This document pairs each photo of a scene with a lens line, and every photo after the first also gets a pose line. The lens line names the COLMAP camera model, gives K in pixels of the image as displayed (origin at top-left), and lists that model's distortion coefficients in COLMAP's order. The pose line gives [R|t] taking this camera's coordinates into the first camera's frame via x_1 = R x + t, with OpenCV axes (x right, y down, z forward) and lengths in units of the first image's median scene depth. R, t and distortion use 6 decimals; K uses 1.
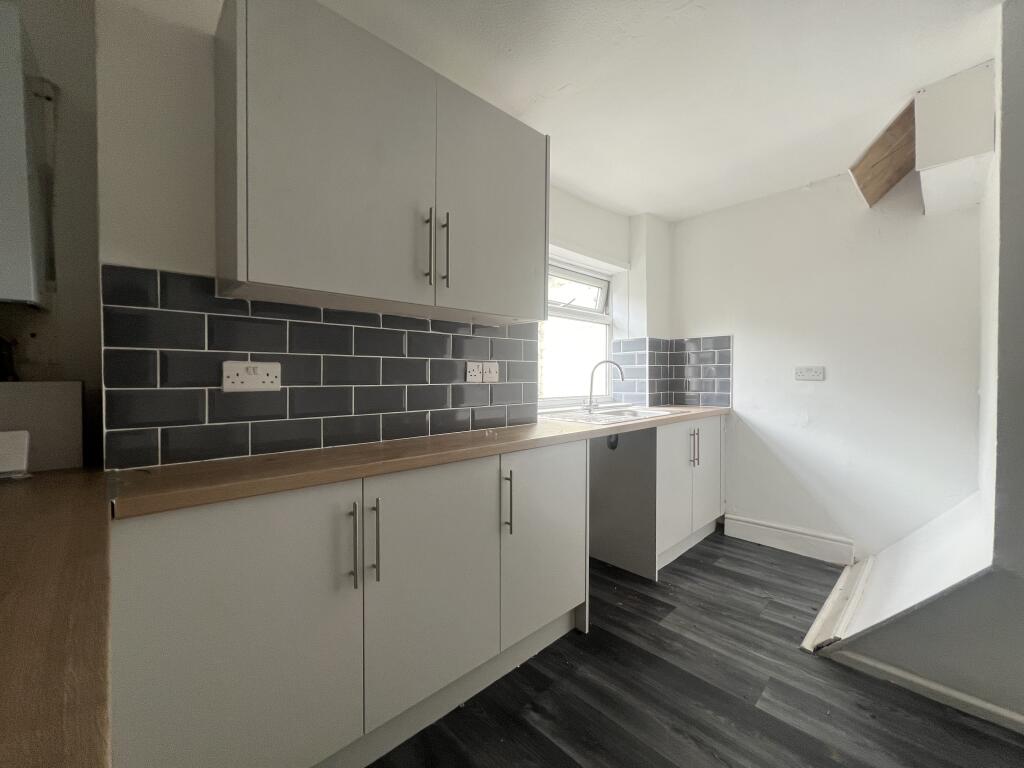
lens RADIAL K [[414.7, 0, 515.7], [0, 414.7, 380.4], [0, 0, 1]] dist [0.001292, 0.000155]
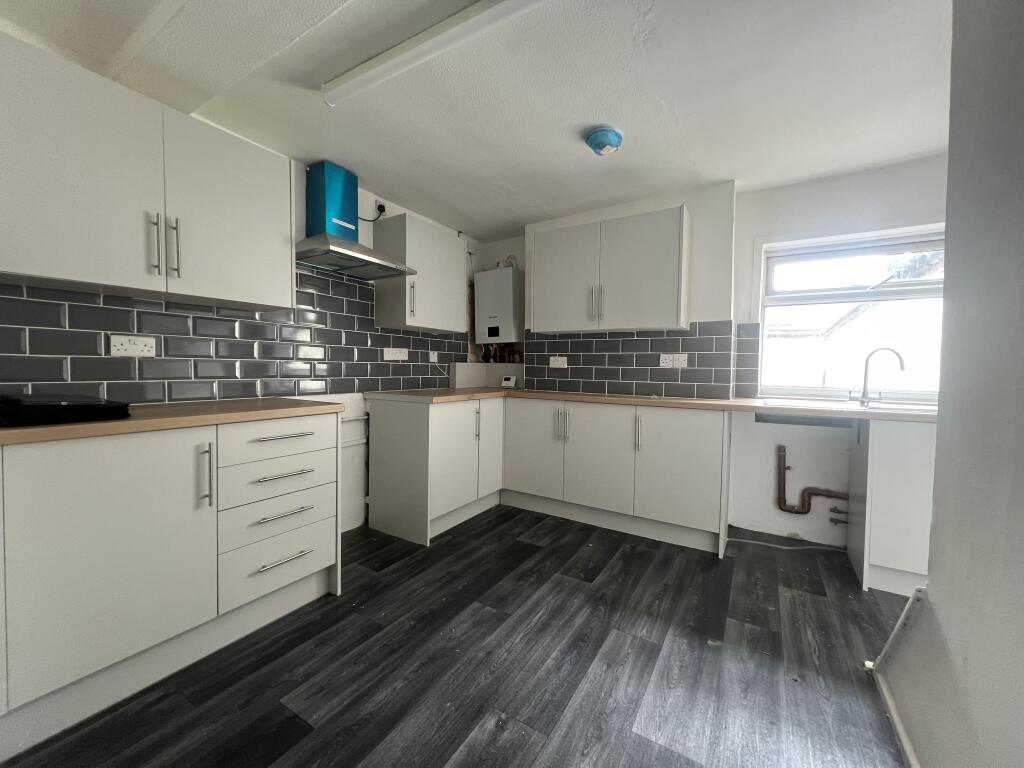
lens RADIAL K [[414.7, 0, 515.7], [0, 414.7, 380.4], [0, 0, 1]] dist [0.001292, 0.000155]
pose [[0.258618, 0.032890, -0.965420, 1.588586], [-0.029267, 0.999228, 0.026202, 0.038536], [0.965536, 0.021478, 0.259381, 0.027424]]
